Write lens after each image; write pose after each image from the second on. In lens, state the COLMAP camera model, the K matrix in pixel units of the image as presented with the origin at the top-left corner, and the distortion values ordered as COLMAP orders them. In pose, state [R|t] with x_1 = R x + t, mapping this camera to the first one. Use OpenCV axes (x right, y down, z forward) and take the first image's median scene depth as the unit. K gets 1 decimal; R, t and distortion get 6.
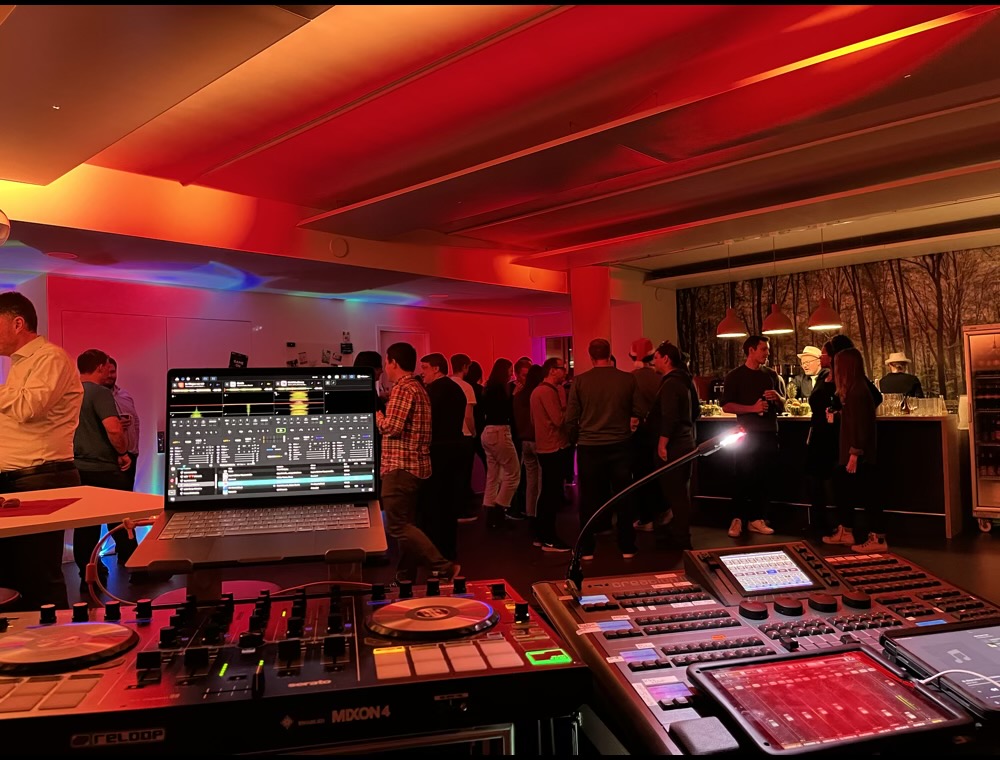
lens RADIAL K [[755.8, 0, 500.0], [0, 755.8, 380.0], [0, 0, 1]] dist [0.060804, -0.058969]
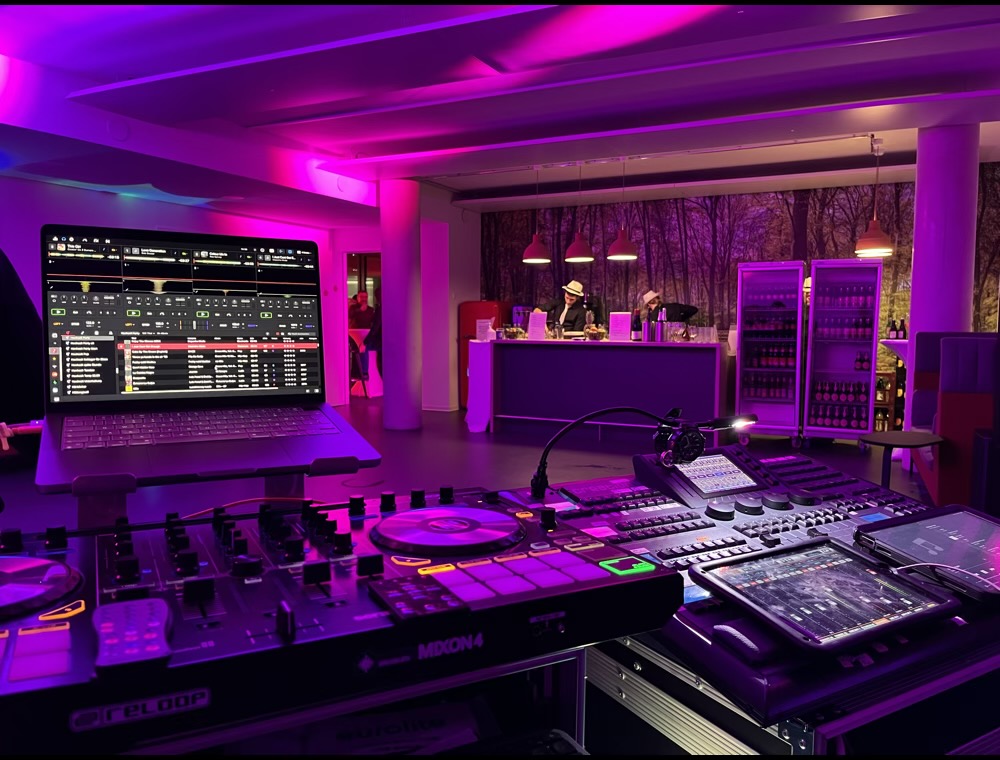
lens RADIAL K [[755.8, 0, 500.0], [0, 755.8, 380.0], [0, 0, 1]] dist [0.060804, -0.058969]
pose [[0.957127, 0.010526, 0.289476, -0.216793], [-0.038973, 0.994933, 0.092683, 0.048120], [-0.287034, -0.099992, 0.952687, 0.146484]]
